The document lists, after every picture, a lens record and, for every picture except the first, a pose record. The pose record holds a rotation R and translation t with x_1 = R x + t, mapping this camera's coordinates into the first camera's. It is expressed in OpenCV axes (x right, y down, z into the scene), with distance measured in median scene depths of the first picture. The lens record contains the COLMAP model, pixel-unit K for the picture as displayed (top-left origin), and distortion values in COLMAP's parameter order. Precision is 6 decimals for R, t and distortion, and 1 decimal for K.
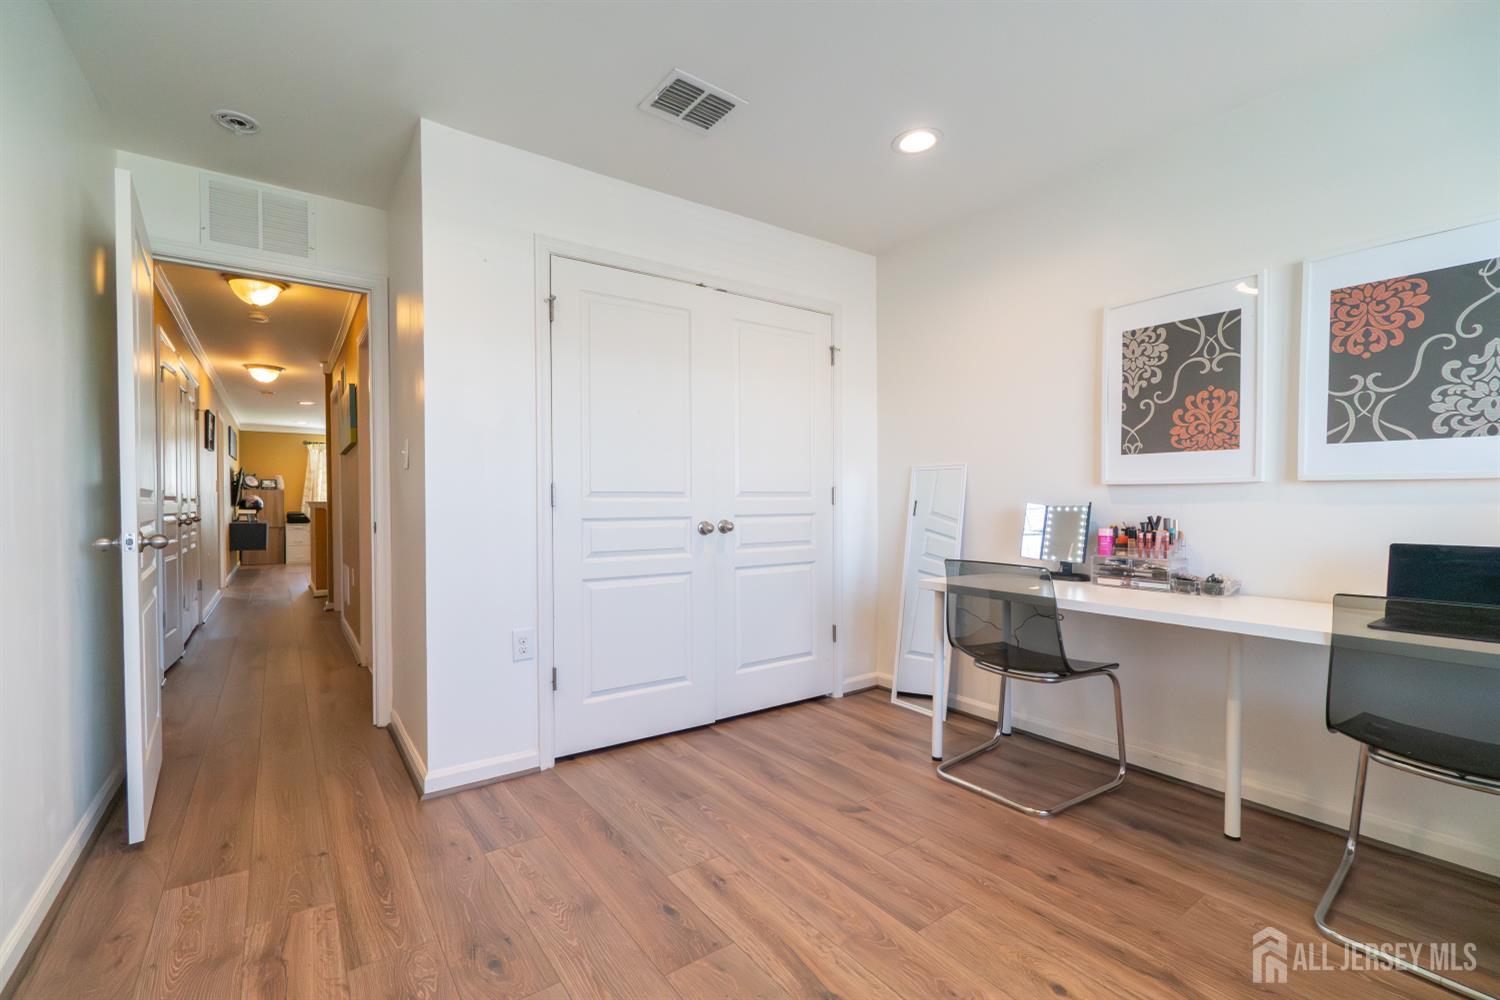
lens RADIAL K [[648.3, 0, 736.2], [0, 648.3, 508.6], [0, 0, 1]] dist [-0.003040, -0.000057]
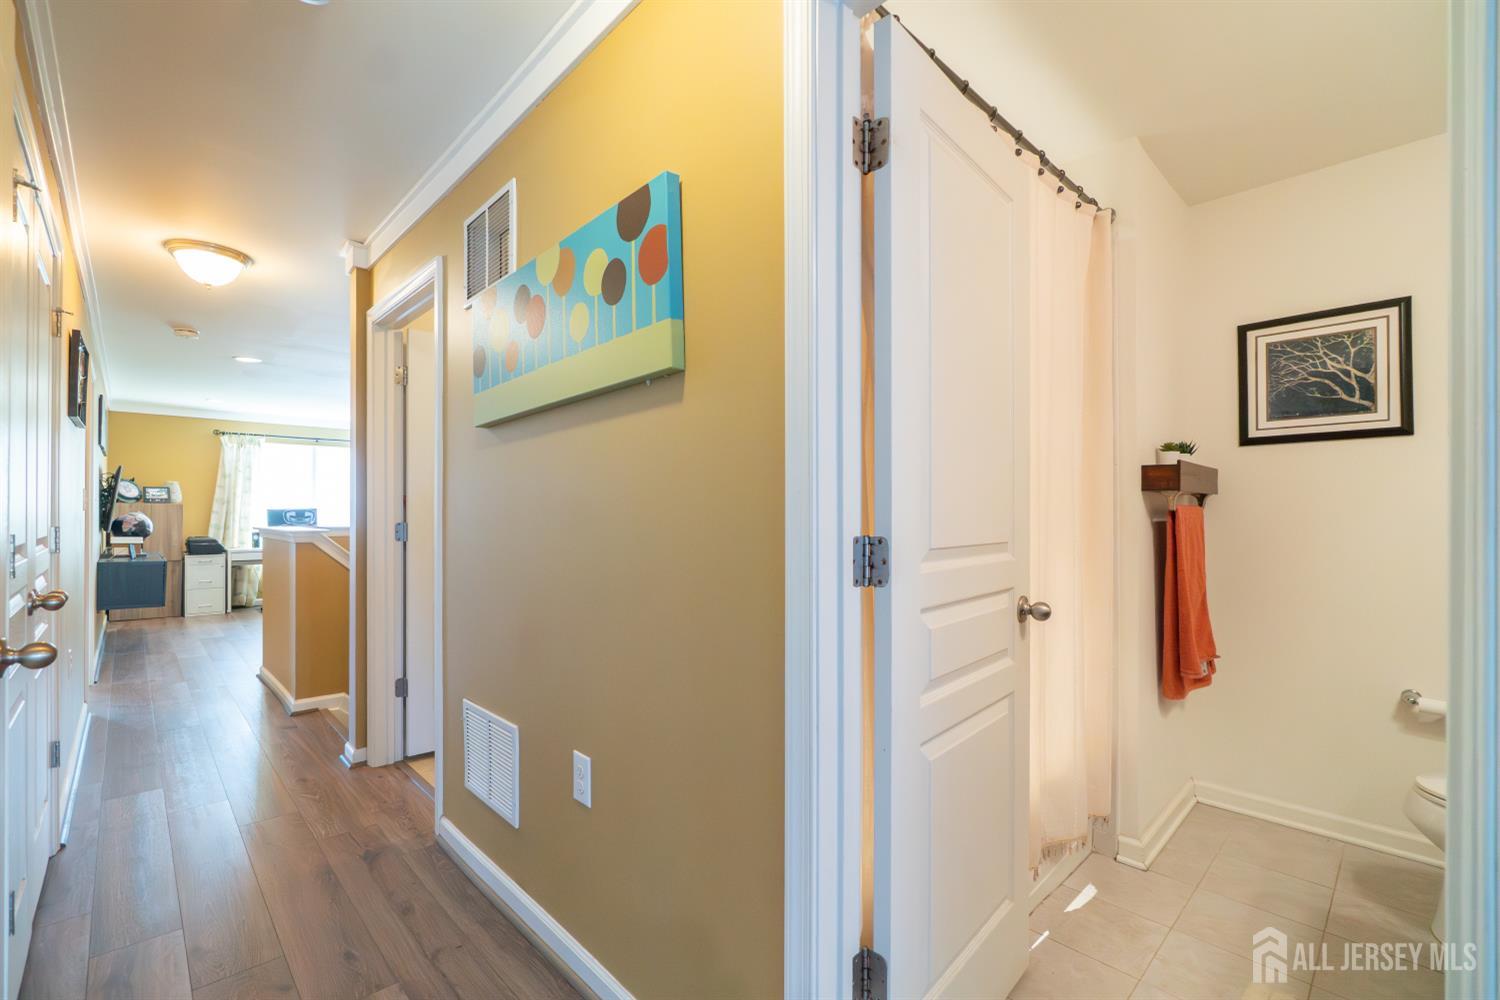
lens RADIAL K [[648.3, 0, 736.2], [0, 648.3, 508.6], [0, 0, 1]] dist [-0.003040, -0.000057]
pose [[0.989967, 0.004589, 0.141224, -0.271803], [-0.001992, 0.999826, -0.018525, -0.014392], [-0.141284, 0.018058, 0.989804, 0.314770]]
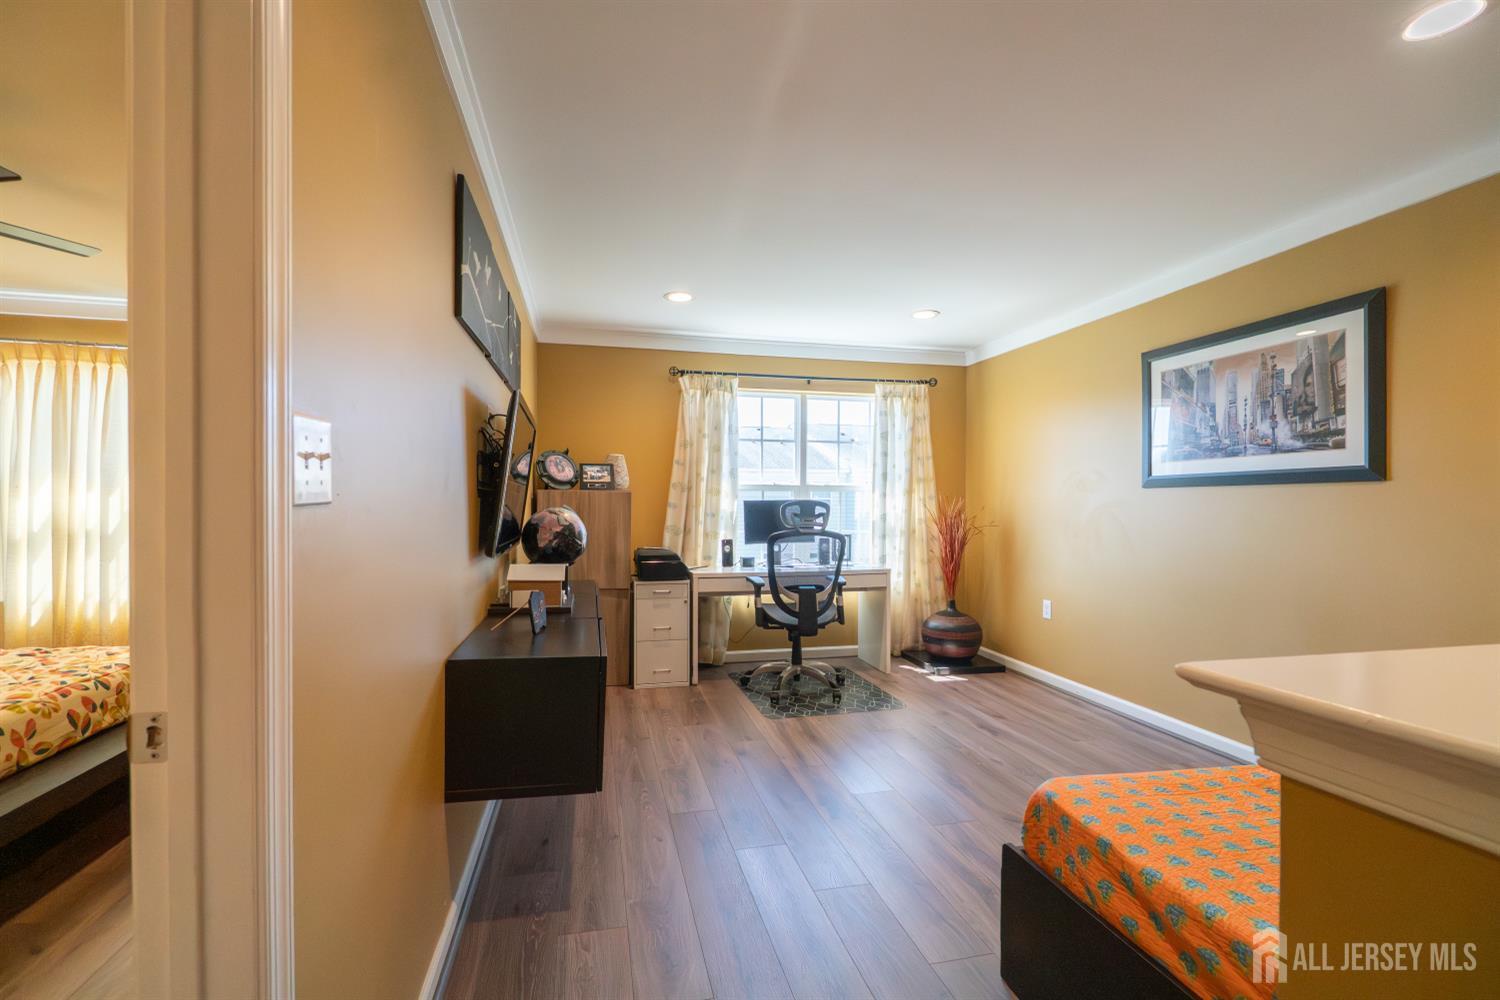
lens RADIAL K [[648.3, 0, 736.2], [0, 648.3, 508.6], [0, 0, 1]] dist [-0.003040, -0.000057]
pose [[0.923317, 0.010572, -0.383894, -0.565260], [-0.011300, 0.999936, 0.000360, -0.021765], [0.383873, 0.004006, 0.923377, 0.767817]]
